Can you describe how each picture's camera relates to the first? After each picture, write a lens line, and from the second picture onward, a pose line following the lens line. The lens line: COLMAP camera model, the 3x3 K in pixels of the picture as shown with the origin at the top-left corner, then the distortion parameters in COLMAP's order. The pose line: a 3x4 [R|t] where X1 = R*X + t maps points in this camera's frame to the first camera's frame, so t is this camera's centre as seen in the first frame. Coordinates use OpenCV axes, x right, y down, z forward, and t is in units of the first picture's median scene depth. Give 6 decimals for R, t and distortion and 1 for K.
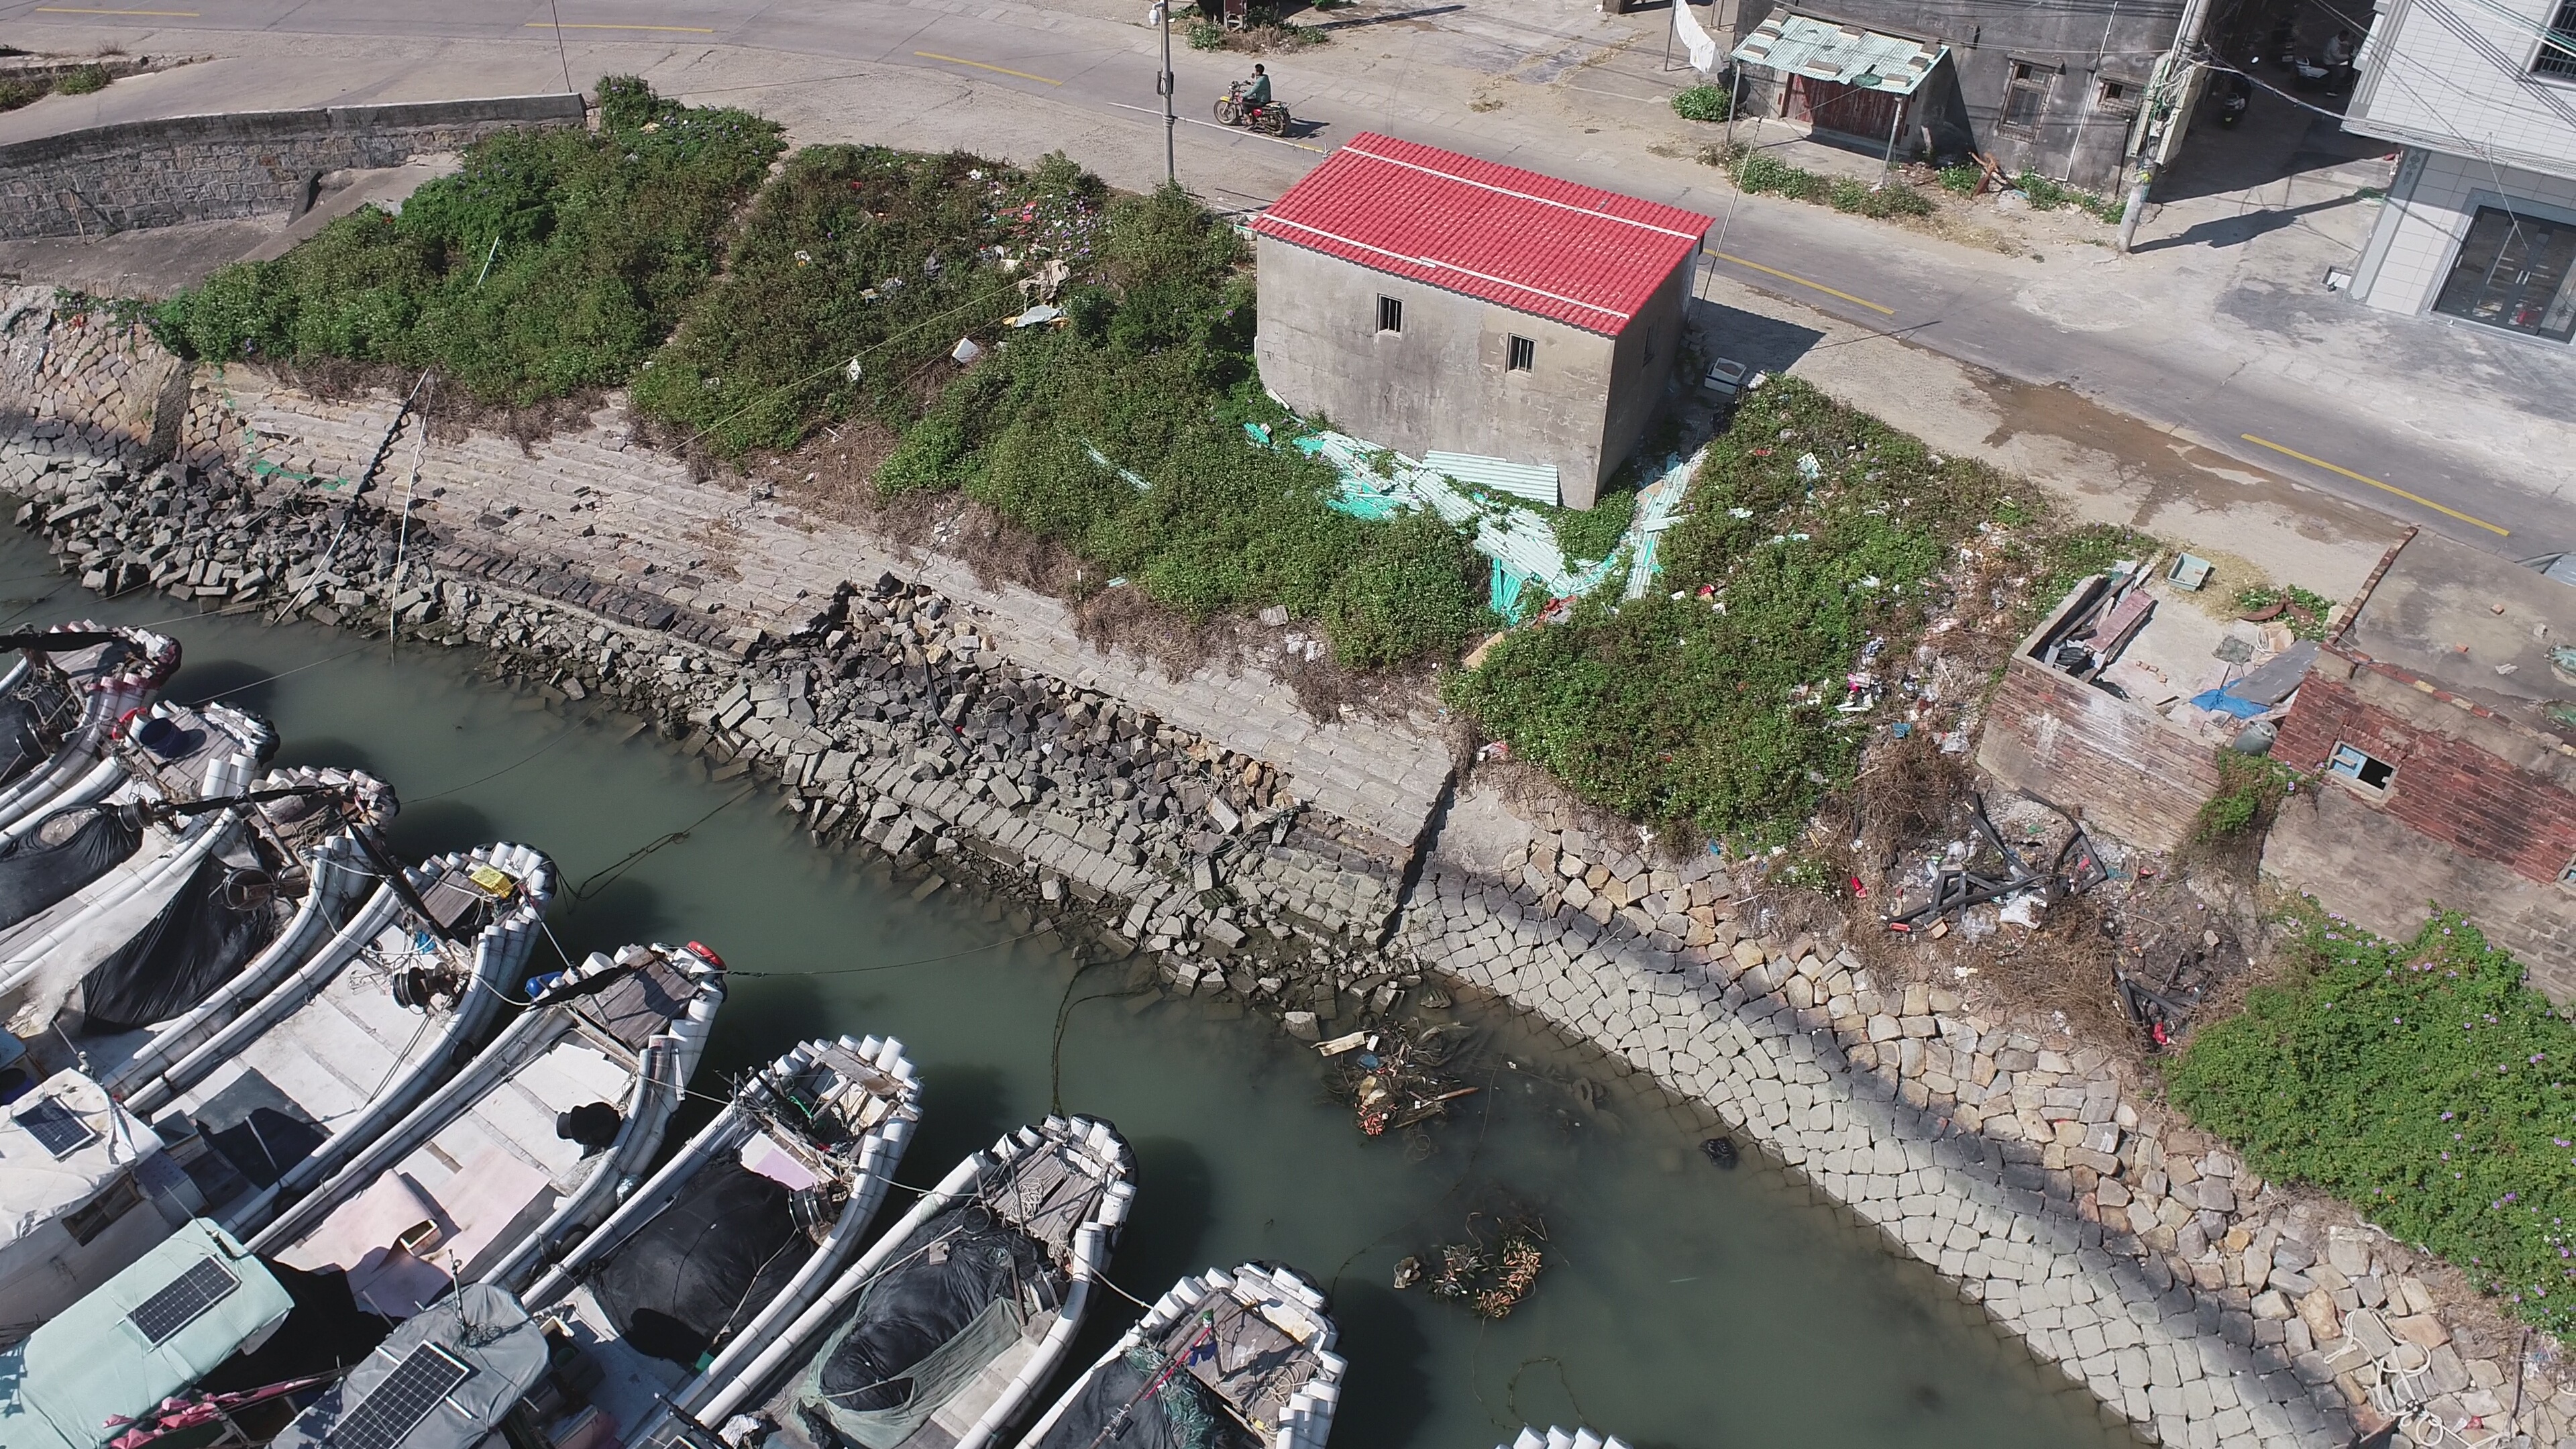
lens RADIAL K [[1832.9, 0, 1276.9], [0, 1832.9, 726.4], [0, 0, 1]] dist [-0.013125, 0.009648]
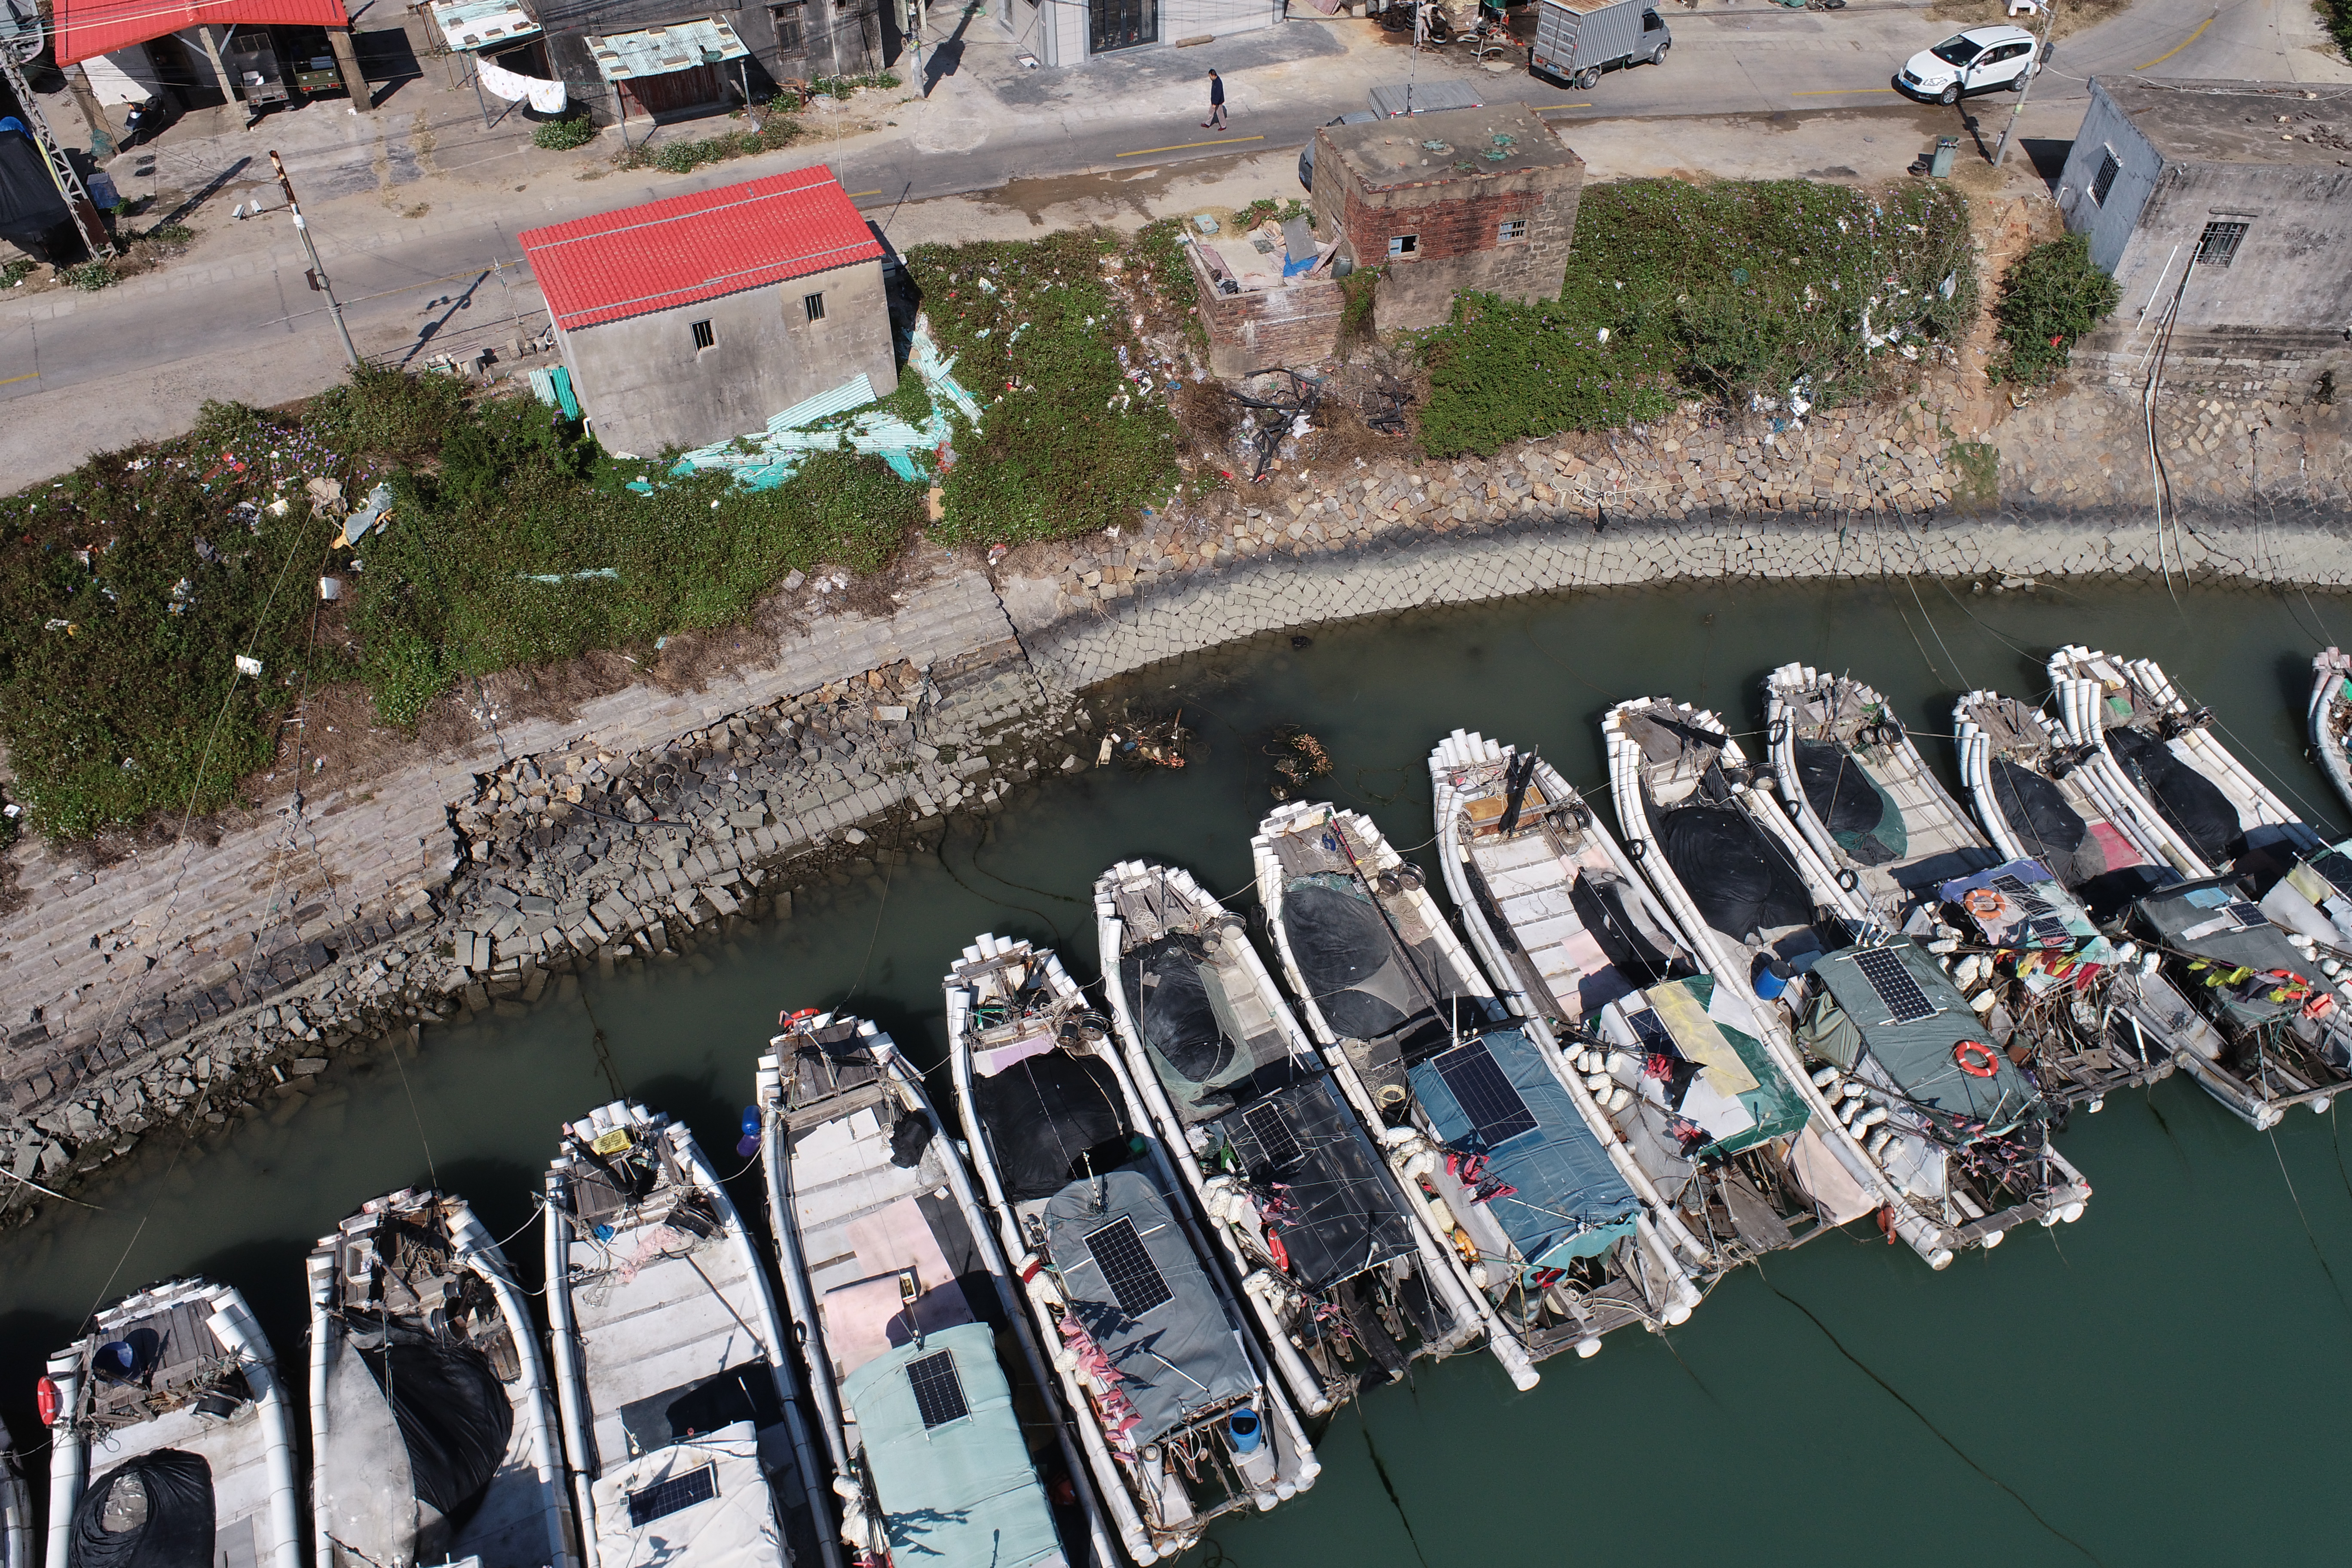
lens RADIAL K [[1608.5, 0, 1164.7], [0, 1608.5, 779.8], [0, 0, 1]] dist [-0.011731, 0.005511]
pose [[0.491081, -0.619829, 0.612087, -0.637162], [0.566952, 0.760881, 0.315637, -0.159591], [-0.661366, 0.192021, 0.725067, 0.054105]]
